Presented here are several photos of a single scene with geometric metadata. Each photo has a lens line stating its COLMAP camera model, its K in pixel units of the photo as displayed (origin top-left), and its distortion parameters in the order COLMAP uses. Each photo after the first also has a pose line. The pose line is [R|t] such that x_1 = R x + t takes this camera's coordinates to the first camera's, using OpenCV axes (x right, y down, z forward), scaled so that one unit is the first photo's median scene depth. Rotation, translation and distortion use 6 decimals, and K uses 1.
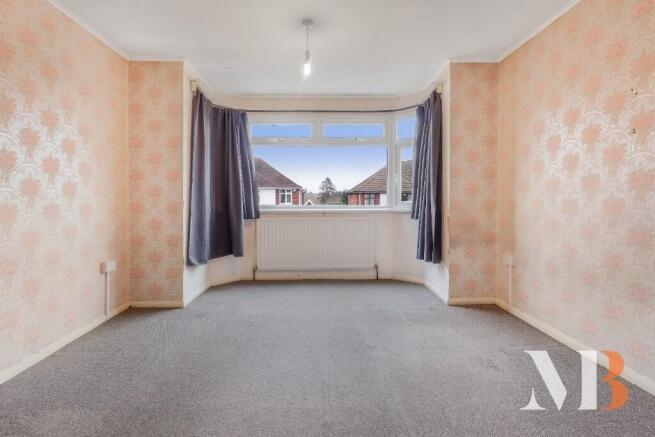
lens RADIAL K [[342.6, 0, 317.2], [0, 342.6, 205.1], [0, 0, 1]] dist [-0.019494, 0.010402]
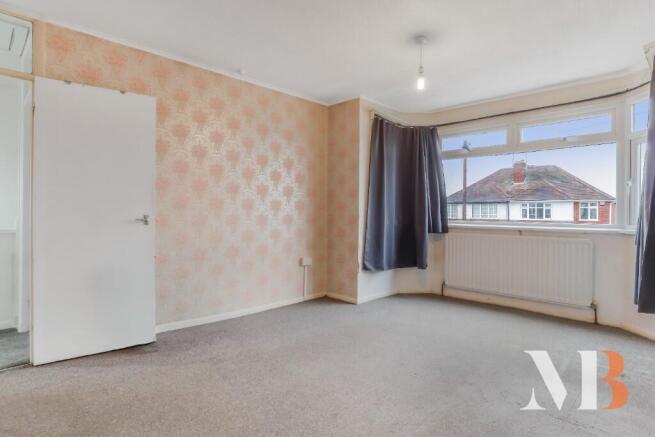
lens RADIAL K [[342.6, 0, 327.7], [0, 342.6, 213.0], [0, 0, 1]] dist [-0.019494, 0.010402]
pose [[0.704499, 0.011949, -0.709605, 0.359028], [-0.024063, 0.999686, -0.007056, -0.005176], [0.709297, 0.022046, 0.704565, 0.079819]]
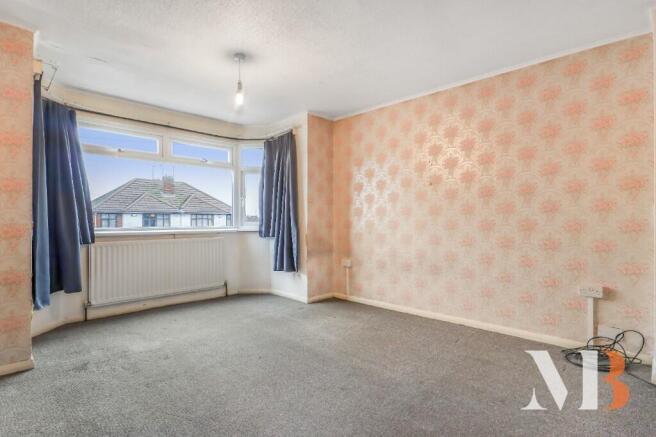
lens RADIAL K [[343.1, 0, 326.0], [0, 343.1, 219.9], [0, 0, 1]] dist [-0.019494, 0.010402]
pose [[0.712149, 0.002347, 0.702024, -0.438320], [0.011009, 0.999834, -0.014511, 0.001006], [-0.701942, 0.018062, 0.712005, 0.036181]]
